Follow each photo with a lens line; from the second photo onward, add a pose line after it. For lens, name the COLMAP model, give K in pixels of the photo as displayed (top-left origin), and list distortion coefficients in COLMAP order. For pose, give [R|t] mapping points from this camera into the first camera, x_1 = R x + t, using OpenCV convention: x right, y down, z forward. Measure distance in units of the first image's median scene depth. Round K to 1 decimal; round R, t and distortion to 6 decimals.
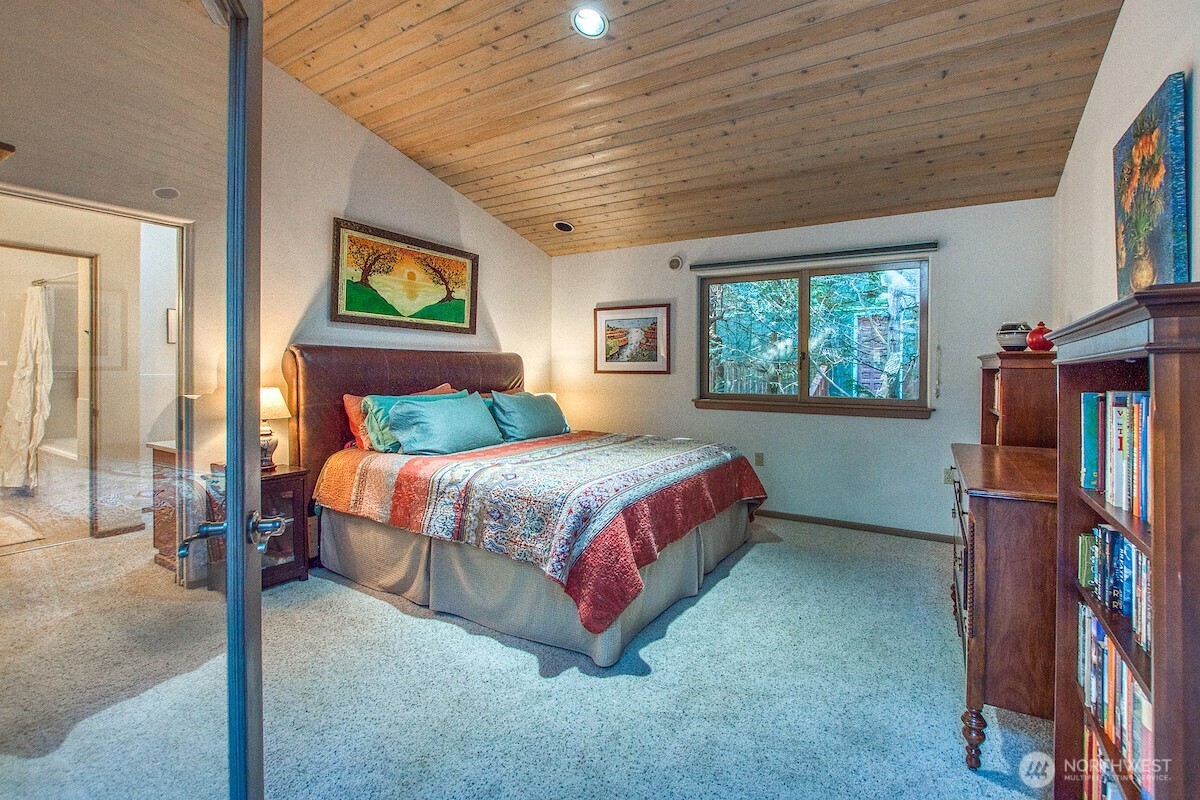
lens RADIAL K [[531.2, 0, 614.6], [0, 531.2, 378.3], [0, 0, 1]] dist [-0.021849, 0.003999]
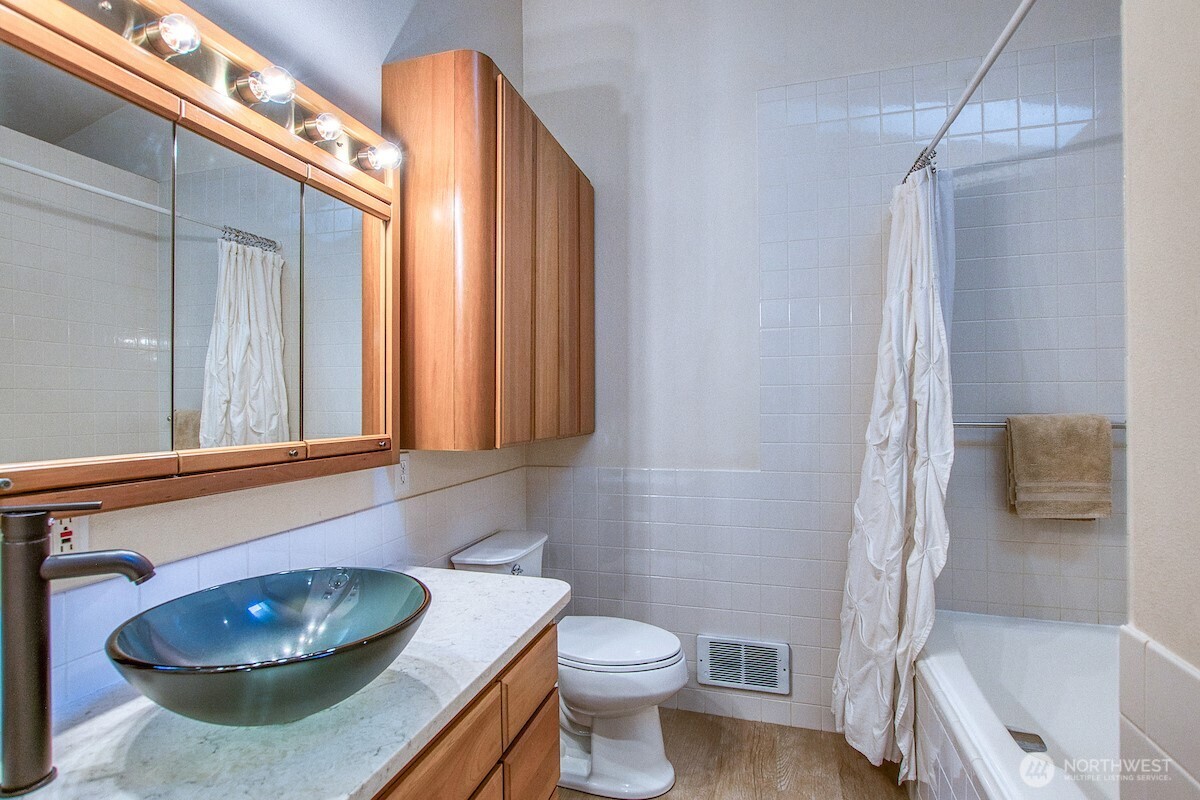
lens RADIAL K [[549.6, 0, 610.9], [0, 549.6, 399.8], [0, 0, 1]] dist [-0.014160, 0.003960]
pose [[0.226376, -0.011686, -0.973970, -0.815752], [-0.001773, 0.999921, -0.012409, -0.024097], [0.974038, 0.004536, 0.226337, 0.732811]]
